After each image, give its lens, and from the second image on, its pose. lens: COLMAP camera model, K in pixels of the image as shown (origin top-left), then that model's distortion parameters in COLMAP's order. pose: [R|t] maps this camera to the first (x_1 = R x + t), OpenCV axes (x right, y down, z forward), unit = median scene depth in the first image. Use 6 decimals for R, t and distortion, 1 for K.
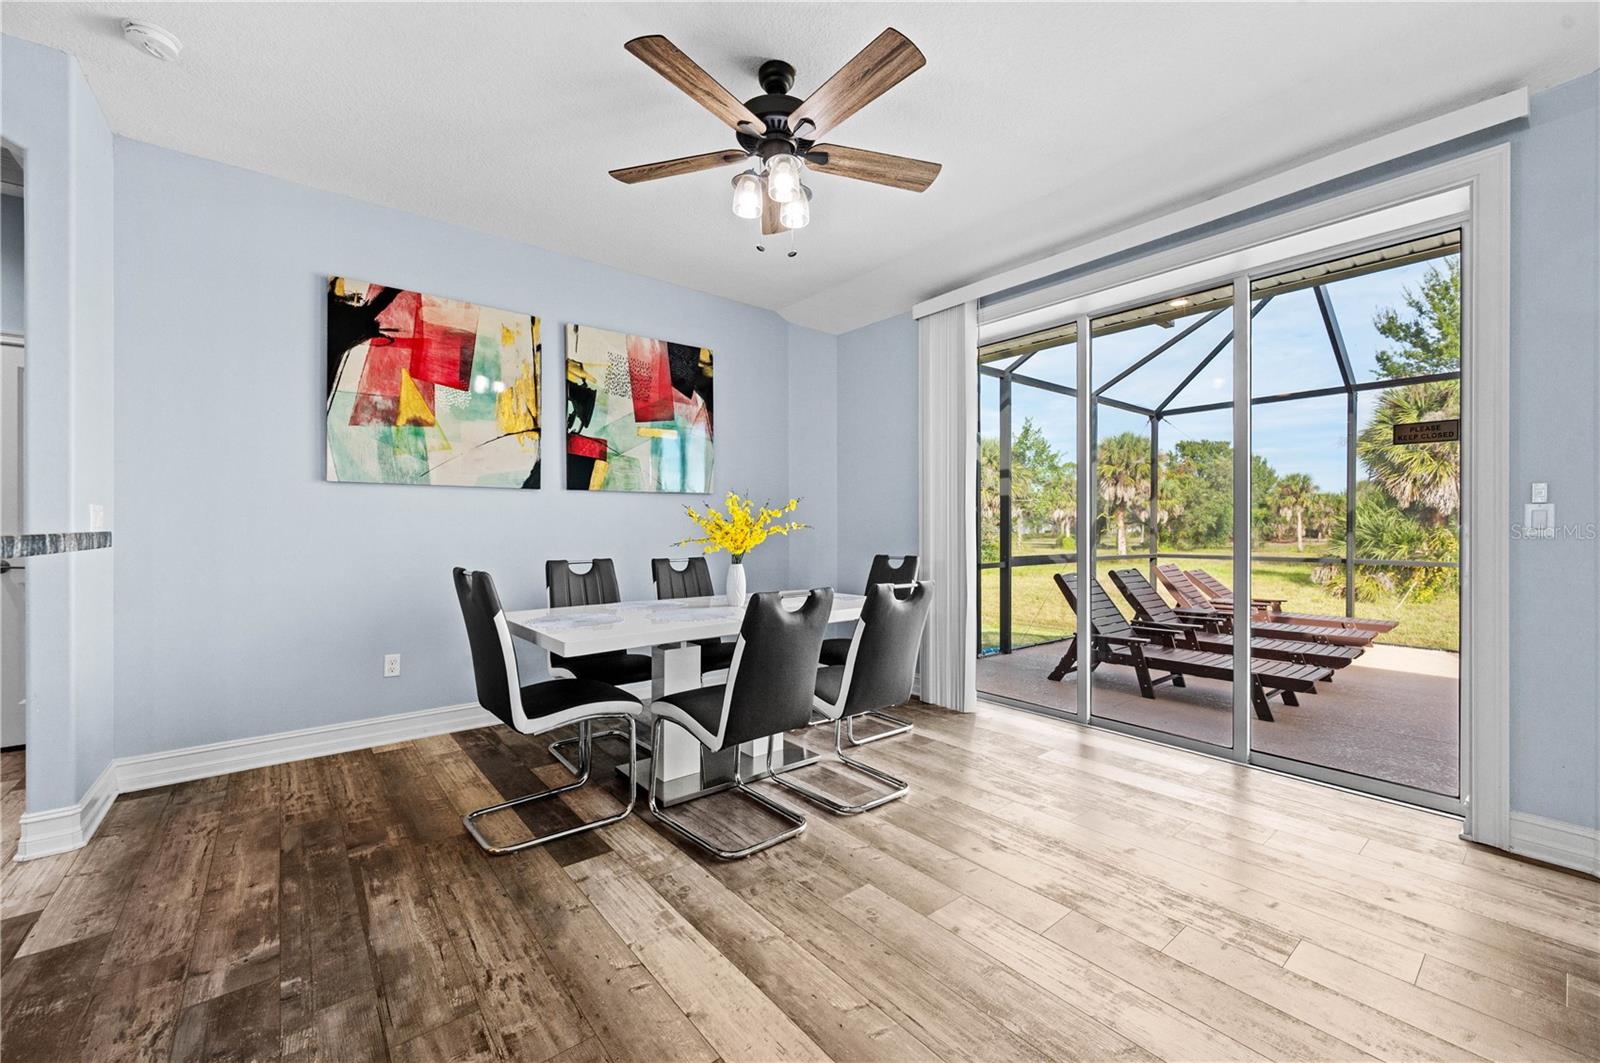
lens RADIAL K [[639.0, 0, 796.2], [0, 639.0, 534.5], [0, 0, 1]] dist [-0.004857, 0.000132]
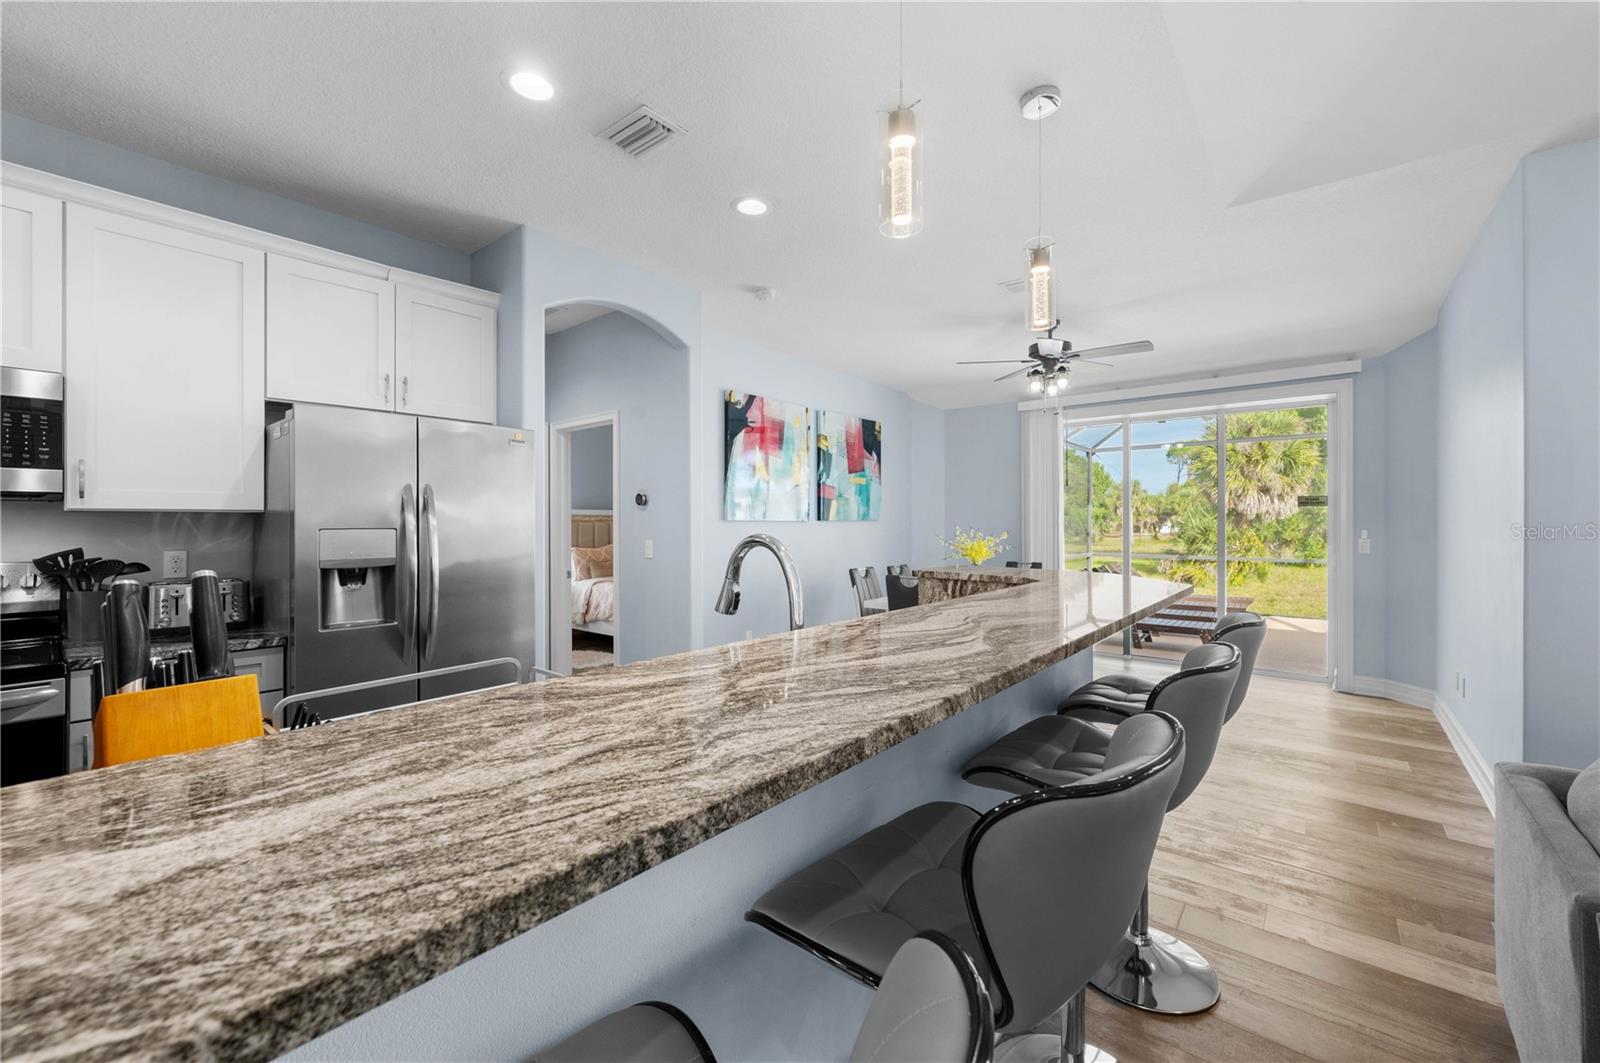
lens RADIAL K [[639.0, 0, 801.3], [0, 639.0, 525.7], [0, 0, 1]] dist [-0.004857, 0.000132]
pose [[0.979568, -0.002205, 0.201102, -0.687217], [0.003859, 0.999962, -0.007837, -0.046098], [-0.201077, 0.008453, 0.979539, -0.452627]]
